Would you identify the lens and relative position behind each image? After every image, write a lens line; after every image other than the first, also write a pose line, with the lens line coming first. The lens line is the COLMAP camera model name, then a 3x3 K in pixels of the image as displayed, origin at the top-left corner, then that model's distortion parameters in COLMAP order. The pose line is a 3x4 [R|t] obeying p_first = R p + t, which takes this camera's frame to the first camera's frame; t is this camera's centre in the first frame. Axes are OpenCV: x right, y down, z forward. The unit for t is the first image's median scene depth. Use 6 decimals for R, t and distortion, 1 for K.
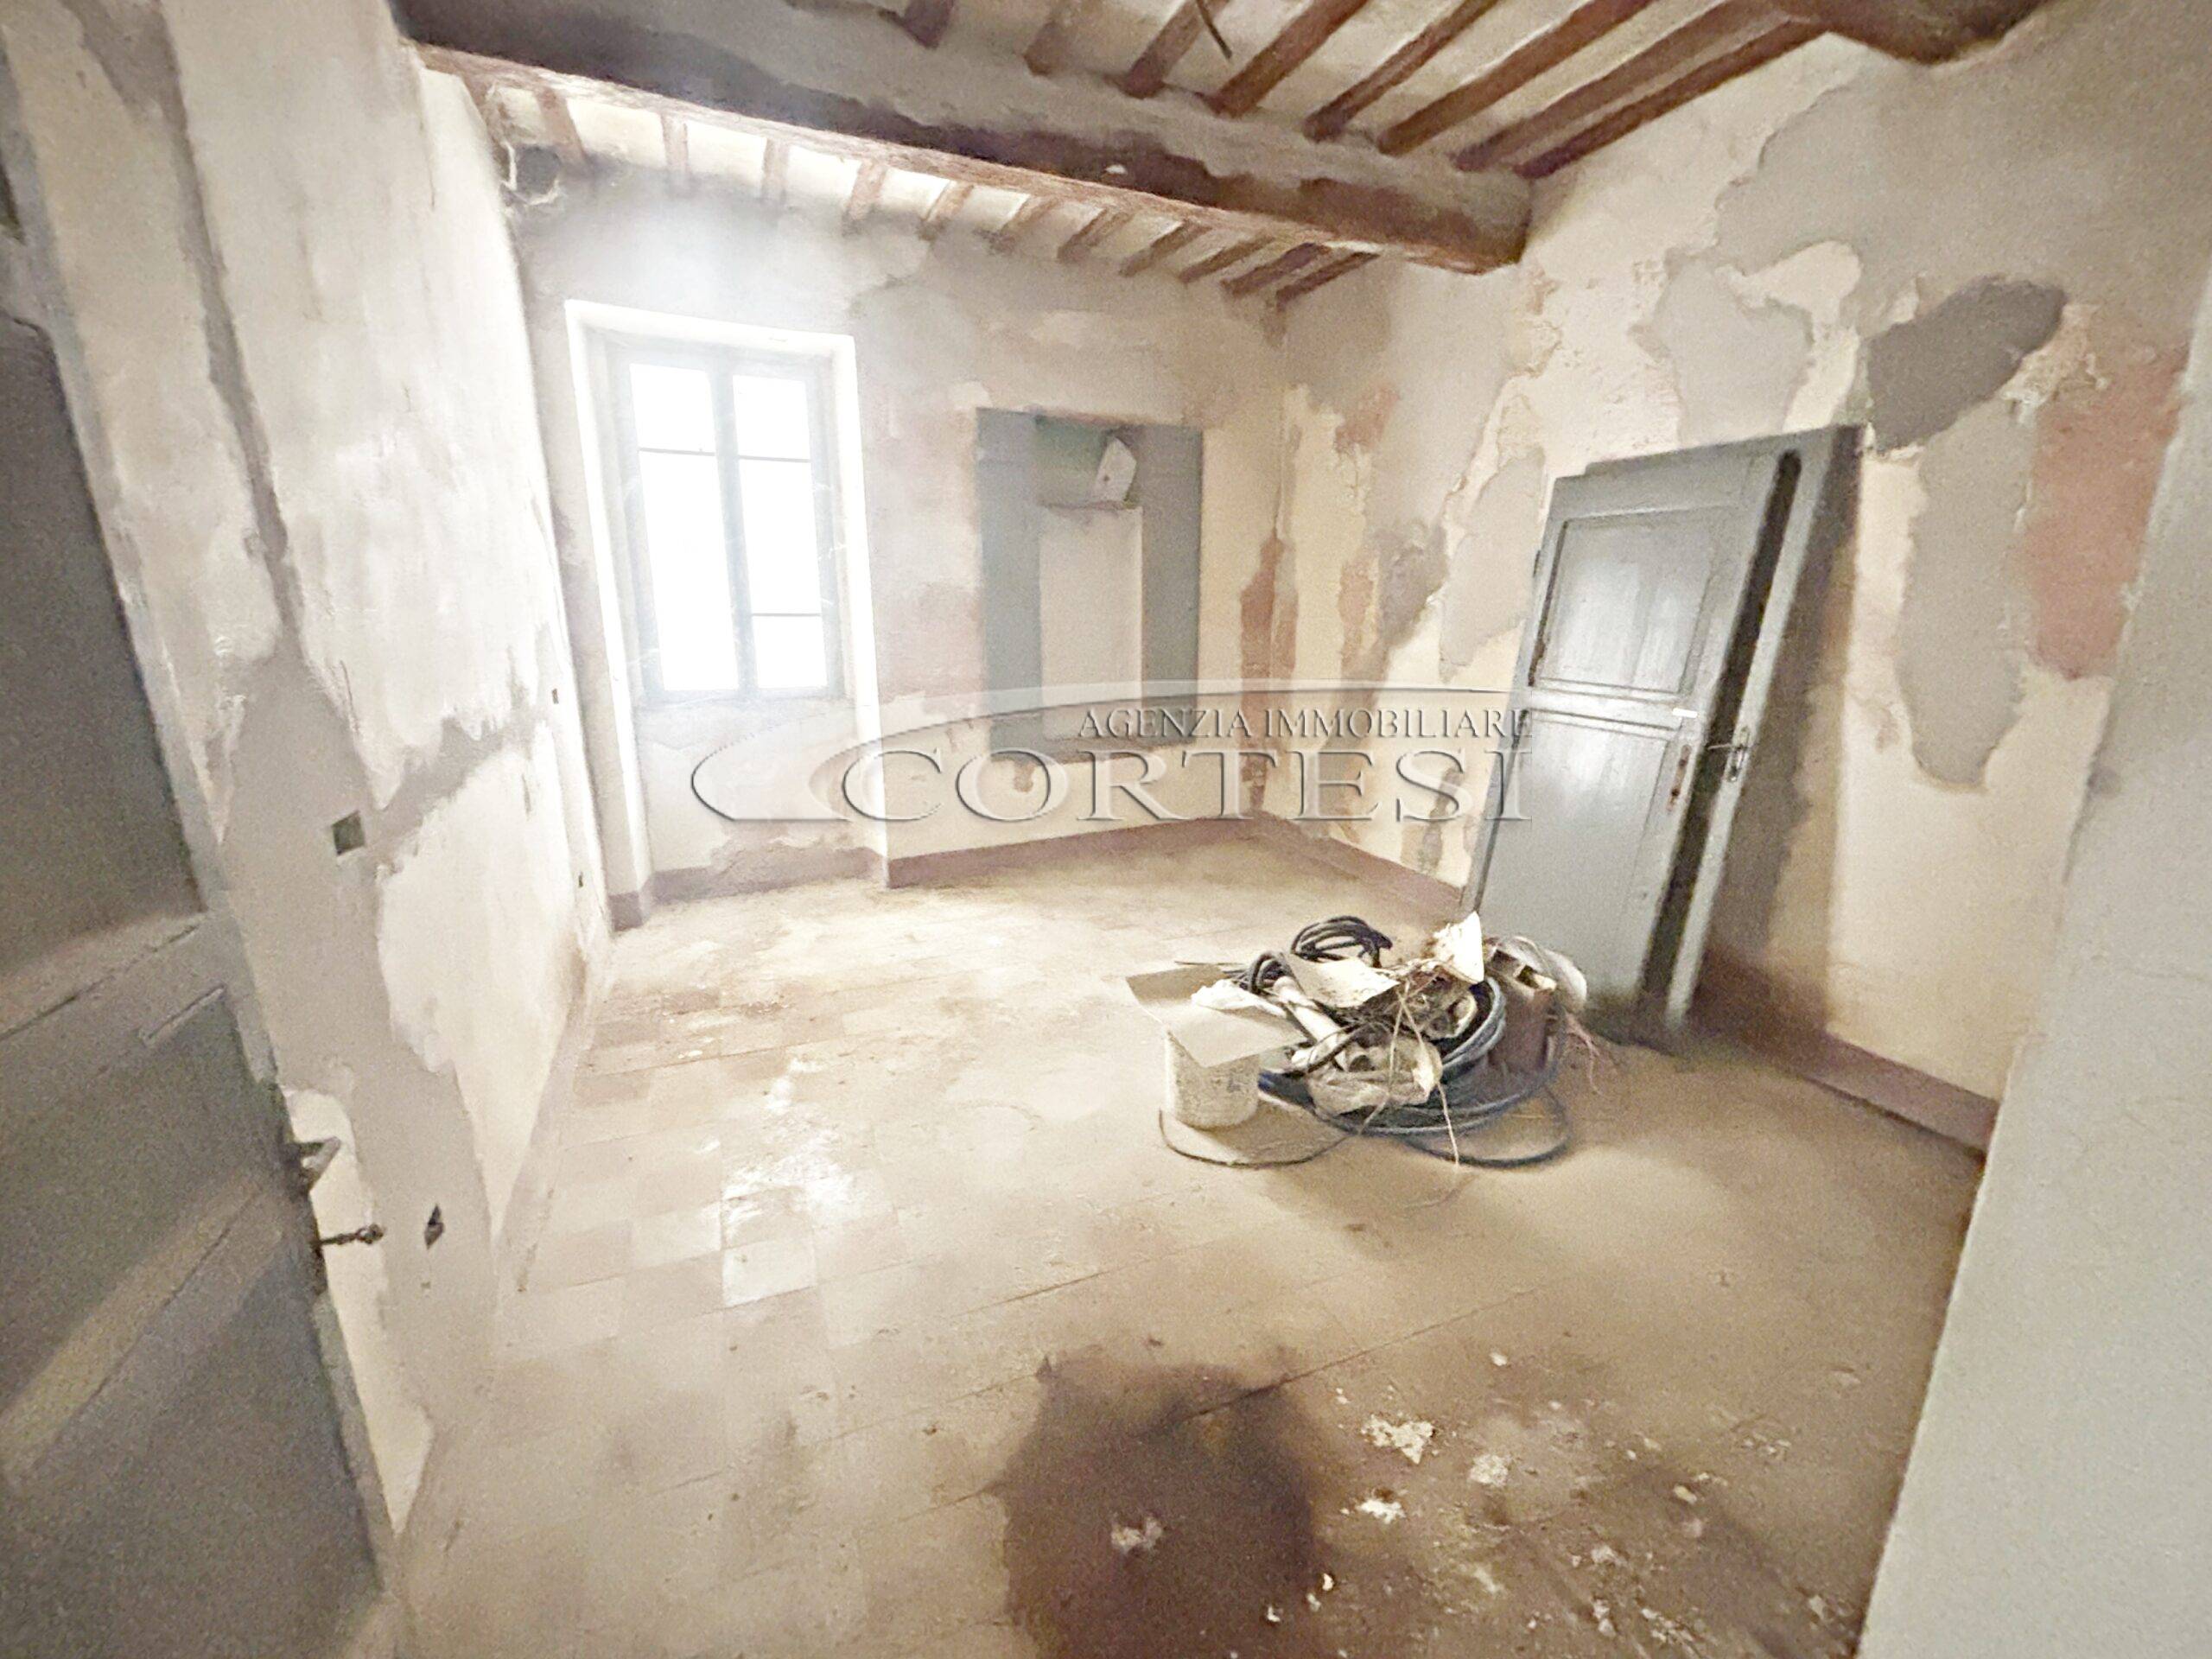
lens RADIAL K [[903.4, 0, 1106.0], [0, 903.4, 829.5], [0, 0, 1]] dist [-0.001684, 0.000226]
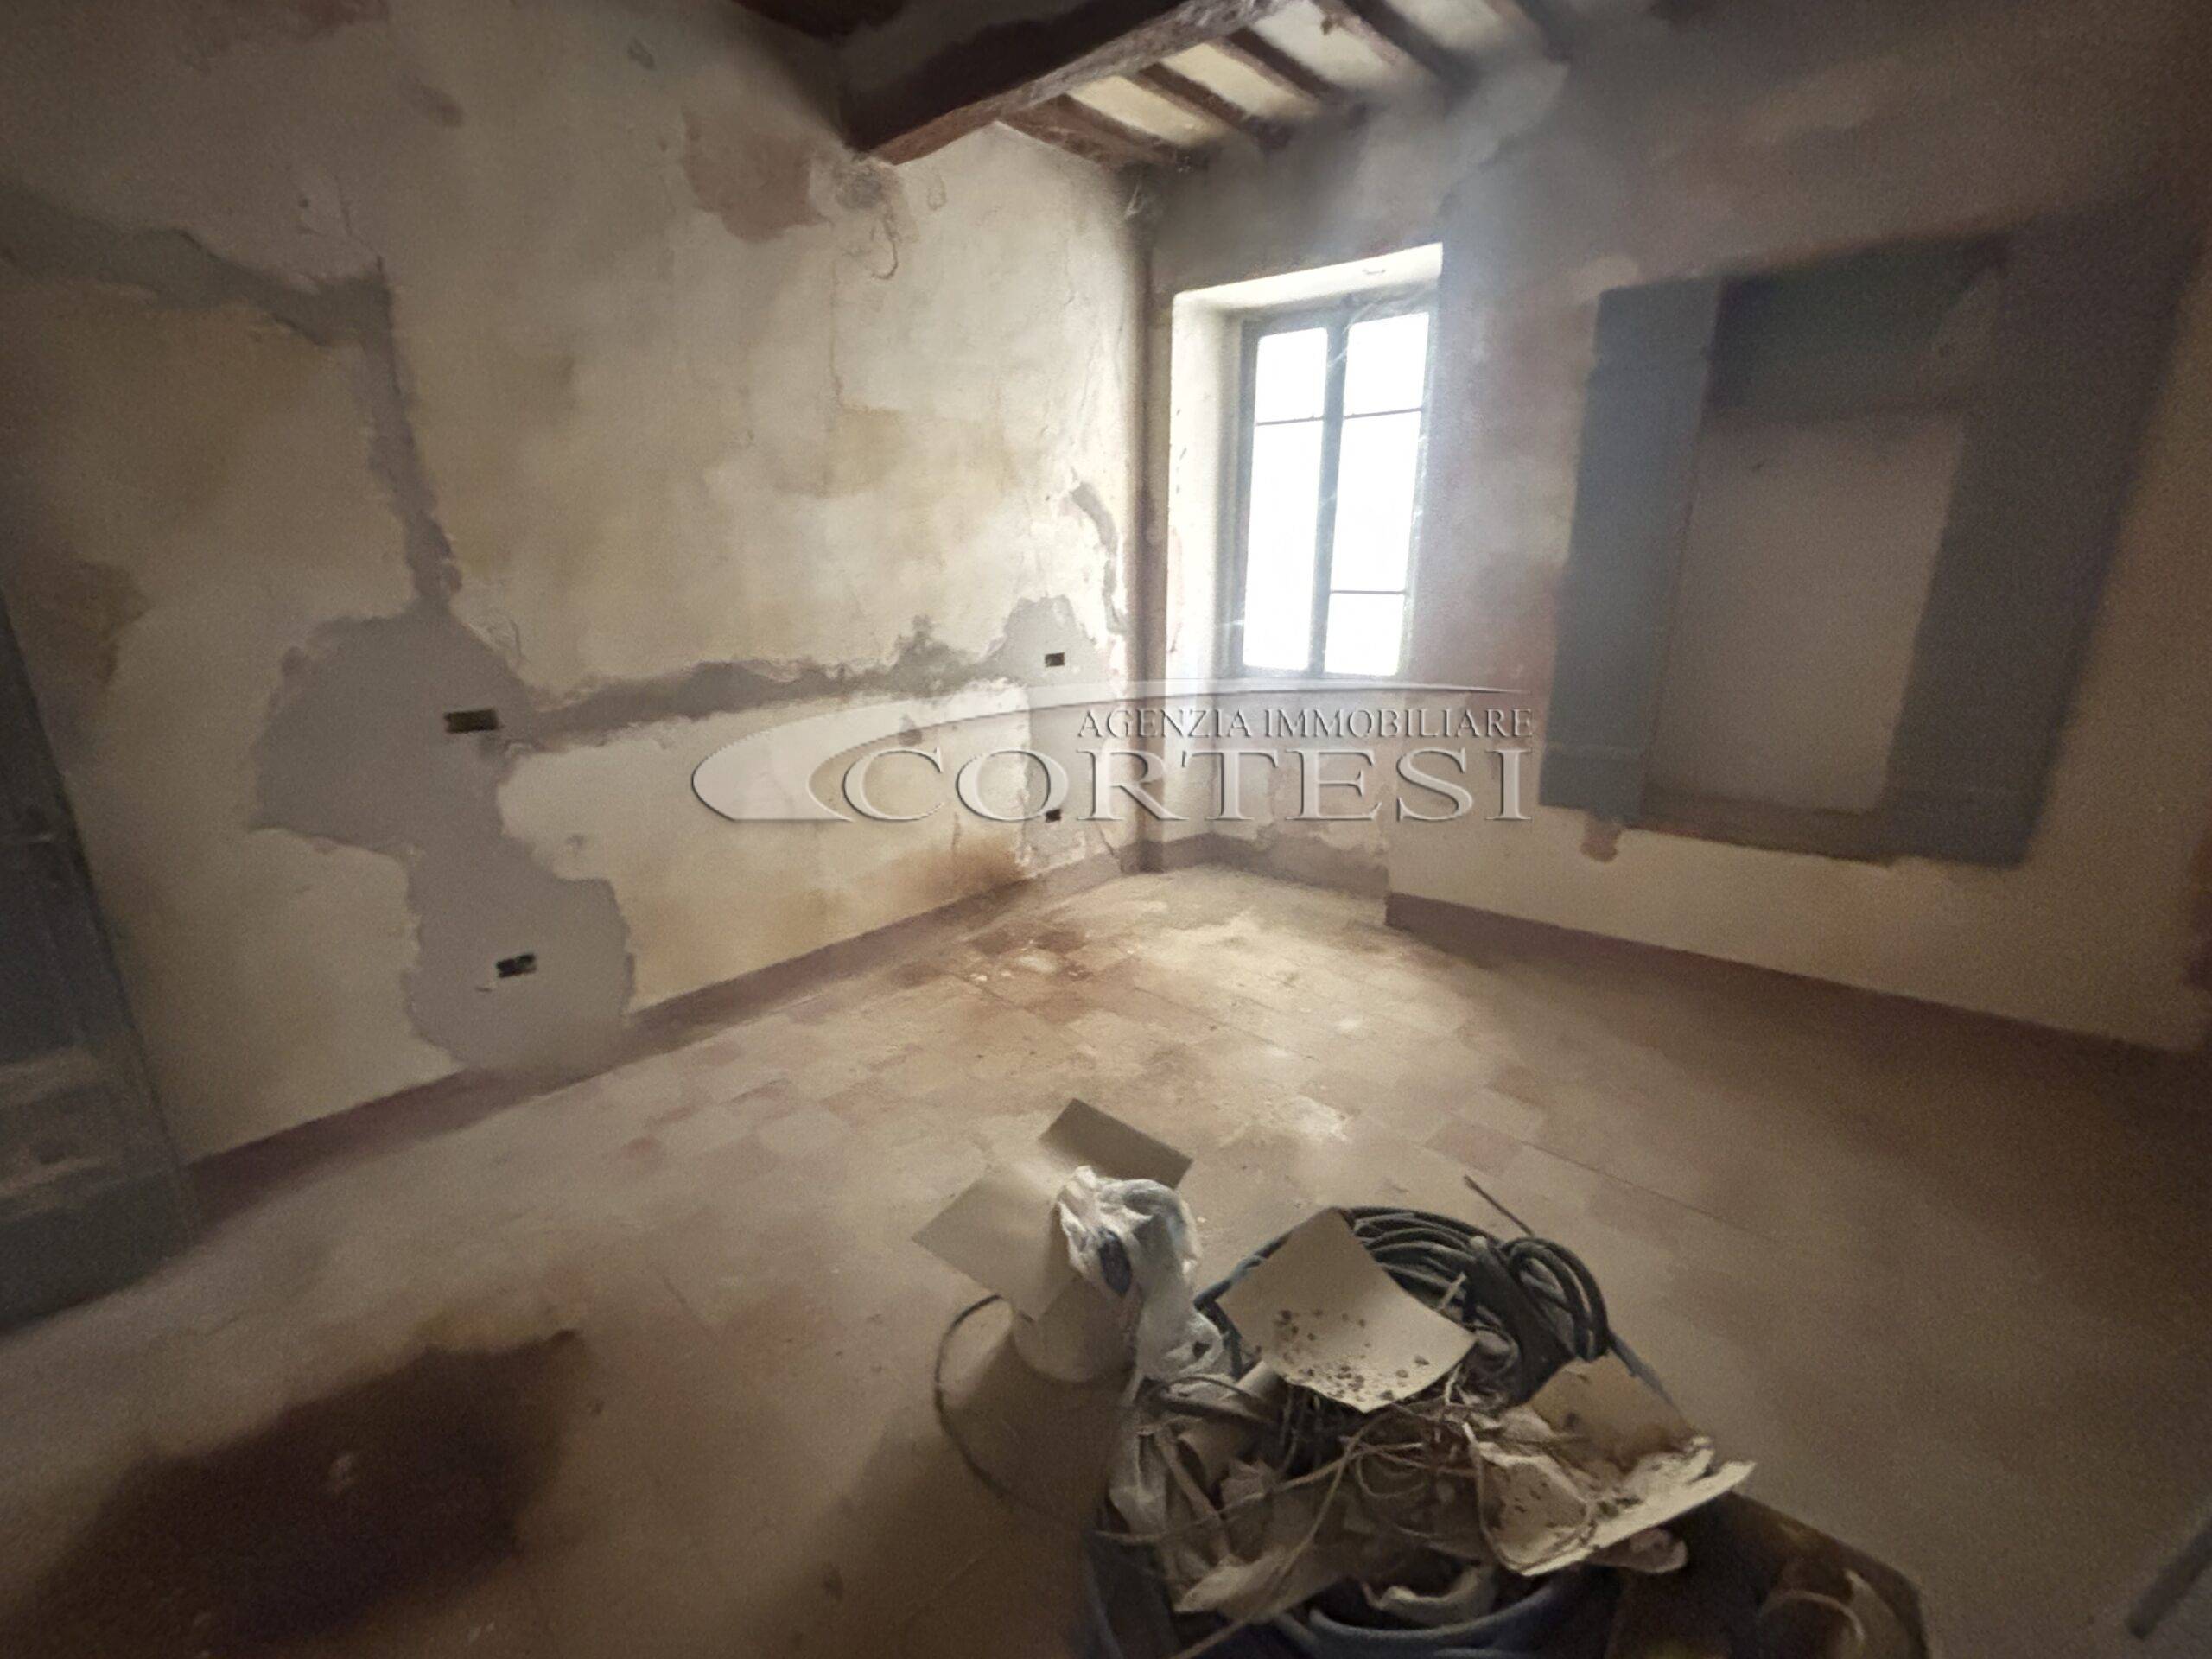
lens RADIAL K [[920.5, 0, 1106.0], [0, 920.5, 829.5], [0, 0, 1]] dist [-0.000723, 0.000307]
pose [[0.428678, 0.248415, -0.868634, 0.452205], [-0.227522, 0.960152, 0.162303, -0.121874], [0.874339, 0.128058, 0.468116, 0.460240]]
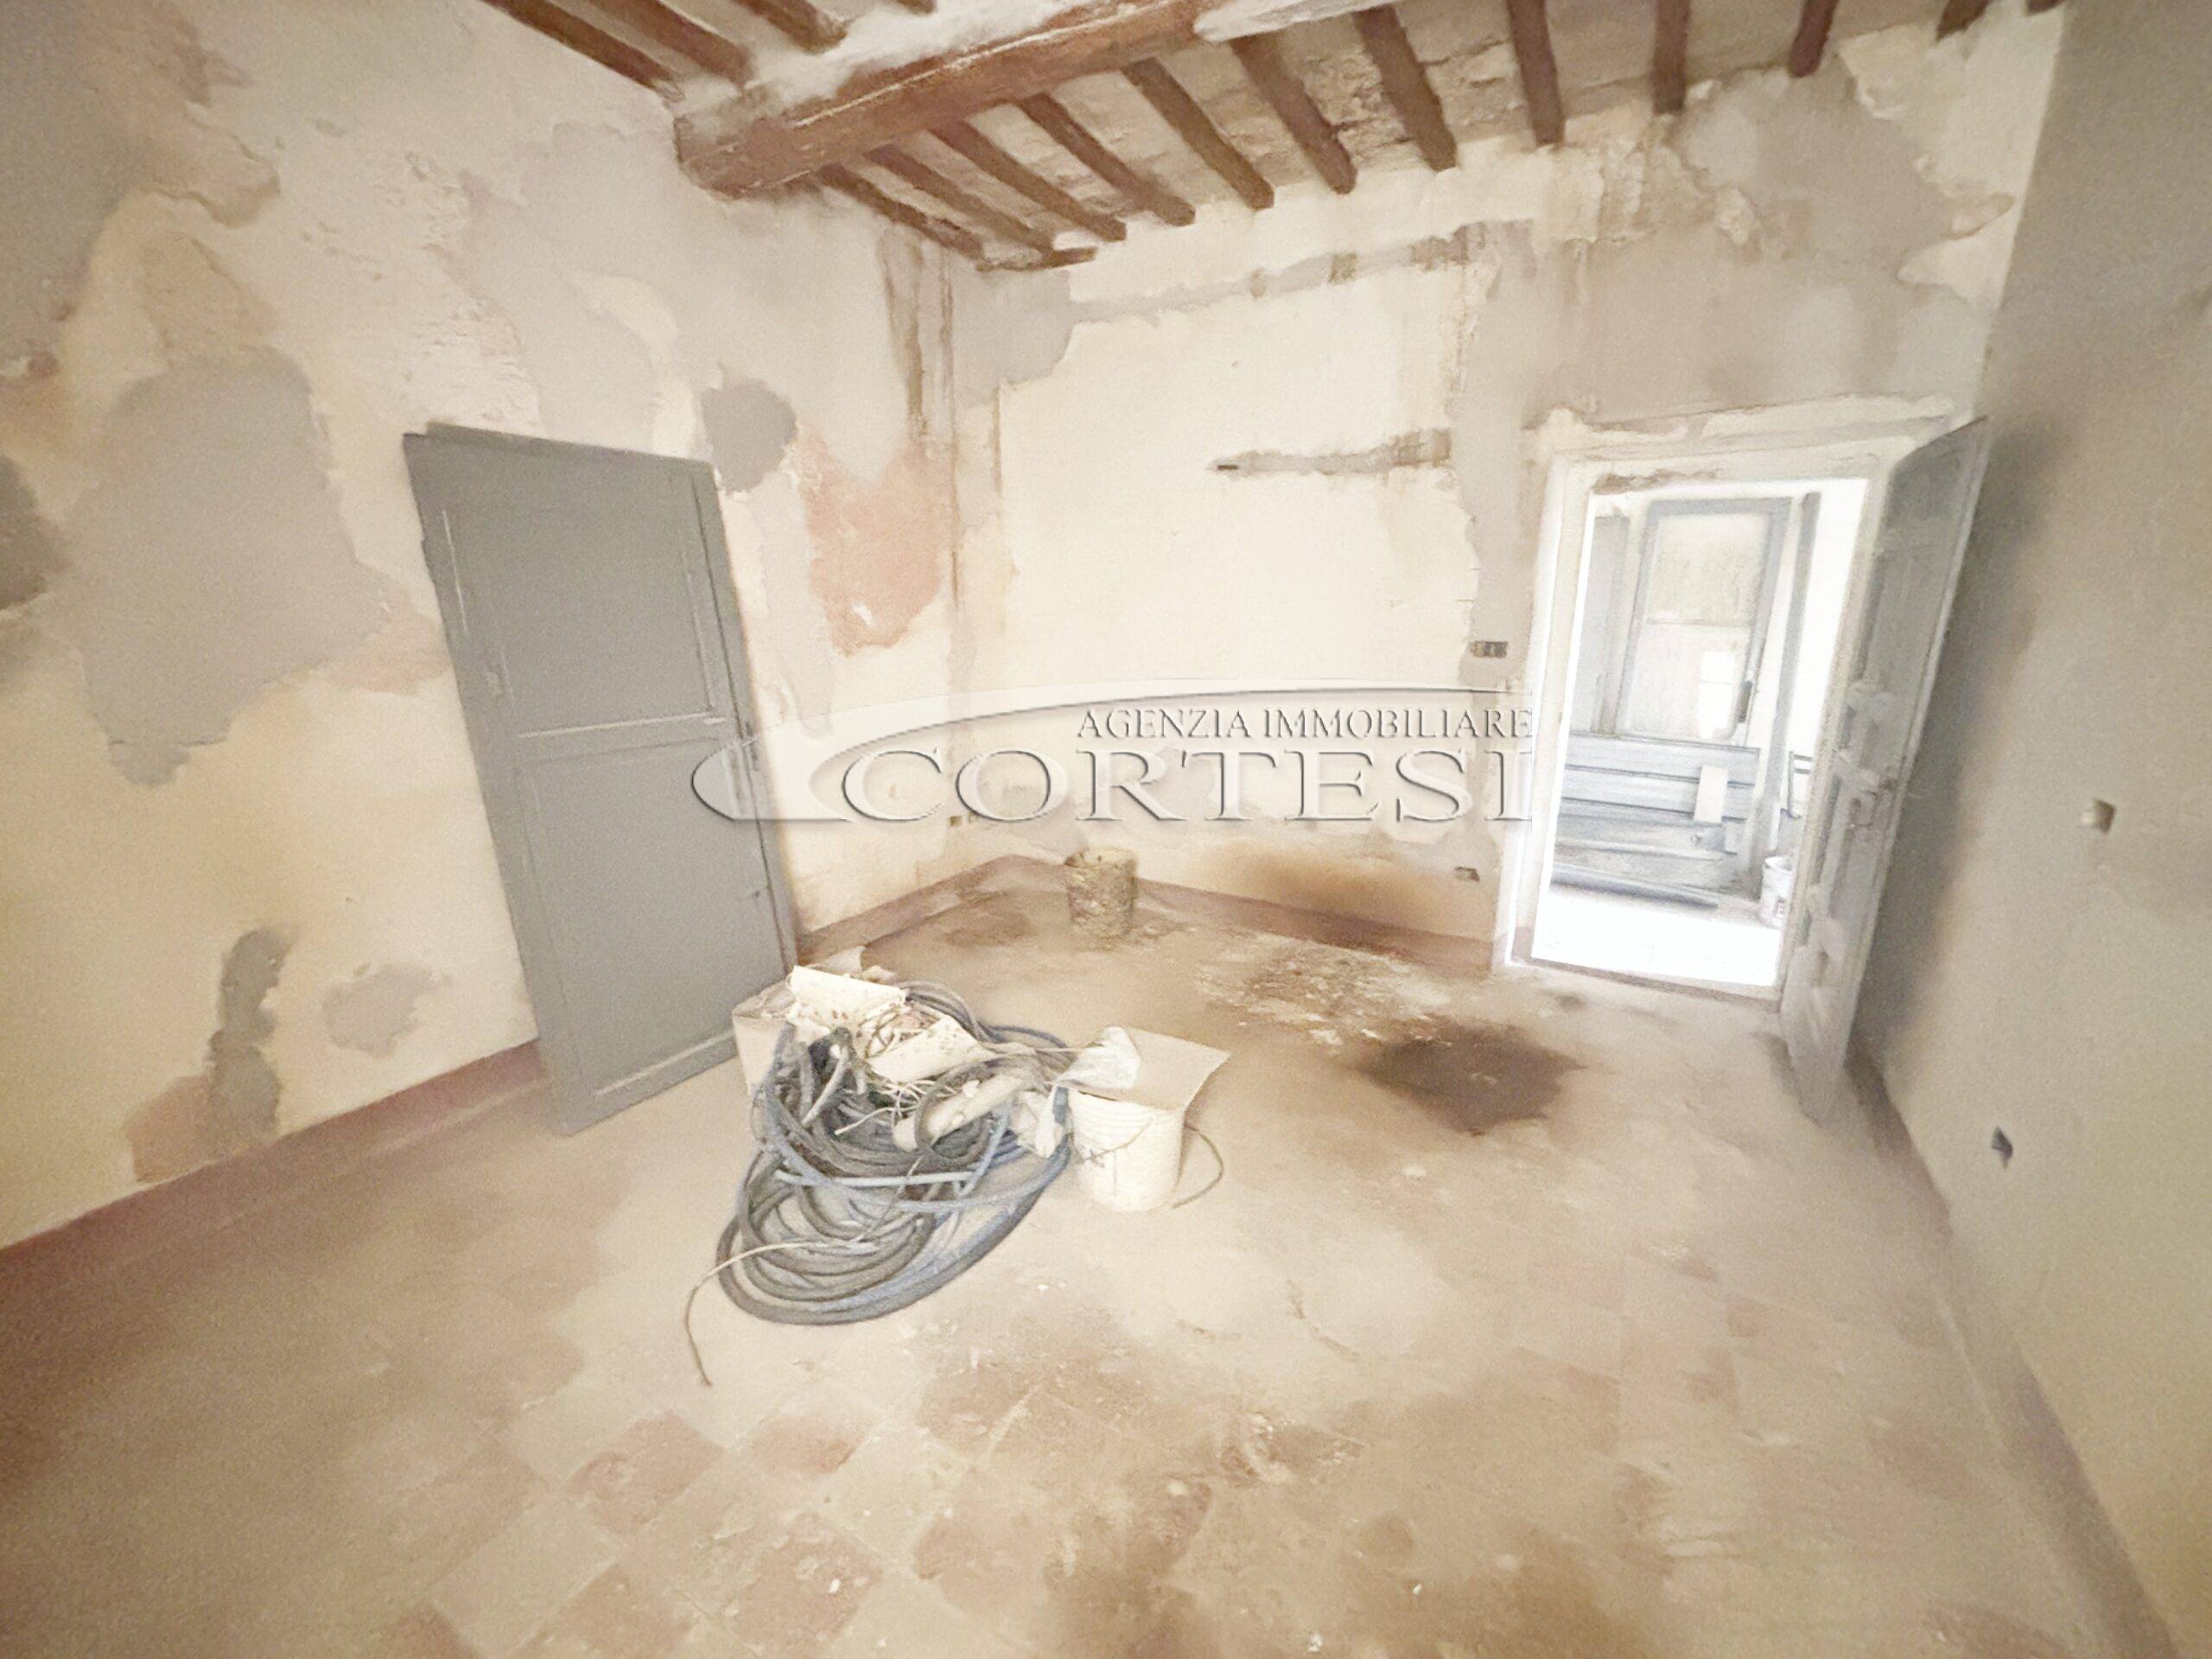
lens RADIAL K [[935.3, 0, 1103.0], [0, 935.3, 831.8], [0, 0, 1]] dist [-0.001272, 0.000517]
pose [[-0.609485, -0.189431, 0.769834, -0.368407], [0.198388, 0.903698, 0.379437, -0.256206], [-0.767574, 0.383986, -0.513210, 0.975068]]
